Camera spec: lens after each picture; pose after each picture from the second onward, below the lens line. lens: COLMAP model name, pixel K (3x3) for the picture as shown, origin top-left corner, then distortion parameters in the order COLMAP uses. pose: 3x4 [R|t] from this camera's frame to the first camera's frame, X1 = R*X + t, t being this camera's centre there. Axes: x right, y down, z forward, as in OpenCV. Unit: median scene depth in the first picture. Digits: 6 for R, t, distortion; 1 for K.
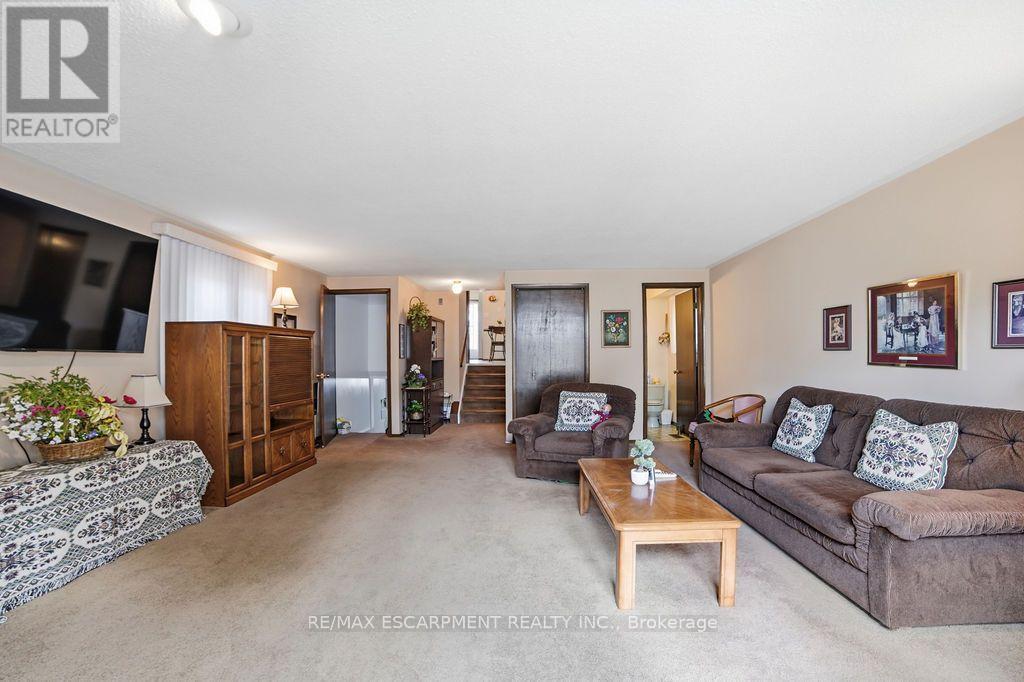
lens RADIAL K [[431.4, 0, 498.5], [0, 431.4, 357.2], [0, 0, 1]] dist [-0.099006, 0.030036]
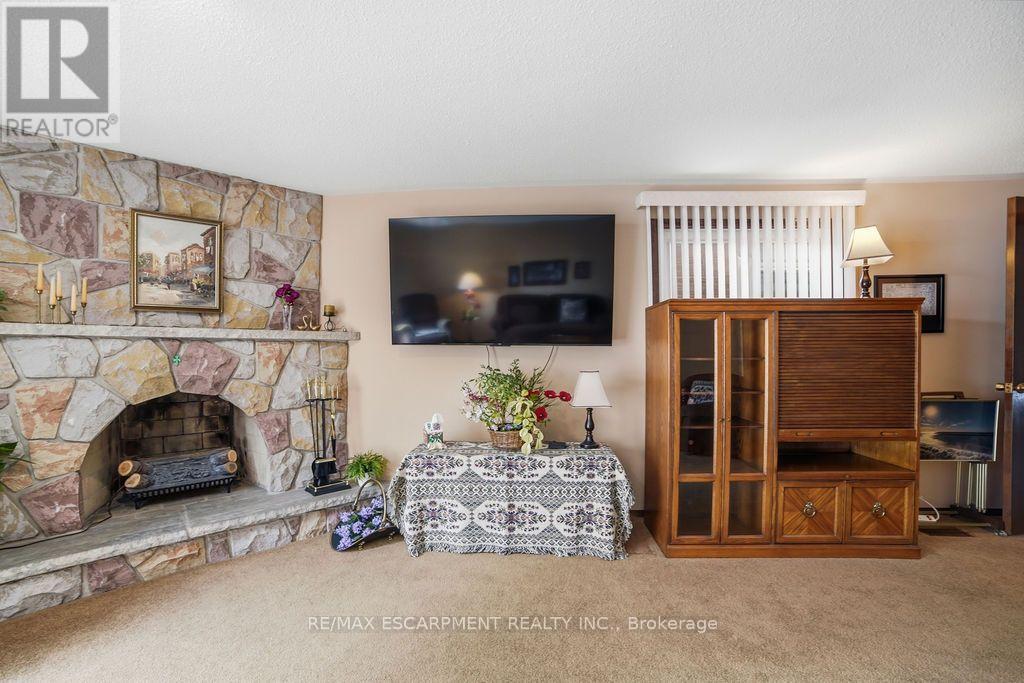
lens RADIAL K [[431.4, 0, 498.5], [0, 431.4, 357.7], [0, 0, 1]] dist [-0.099006, 0.030036]
pose [[0.001377, 0.014383, -0.999896, 0.082819], [0.006005, 0.999878, 0.014391, -0.001071], [0.999981, -0.006024, 0.001290, 0.881237]]
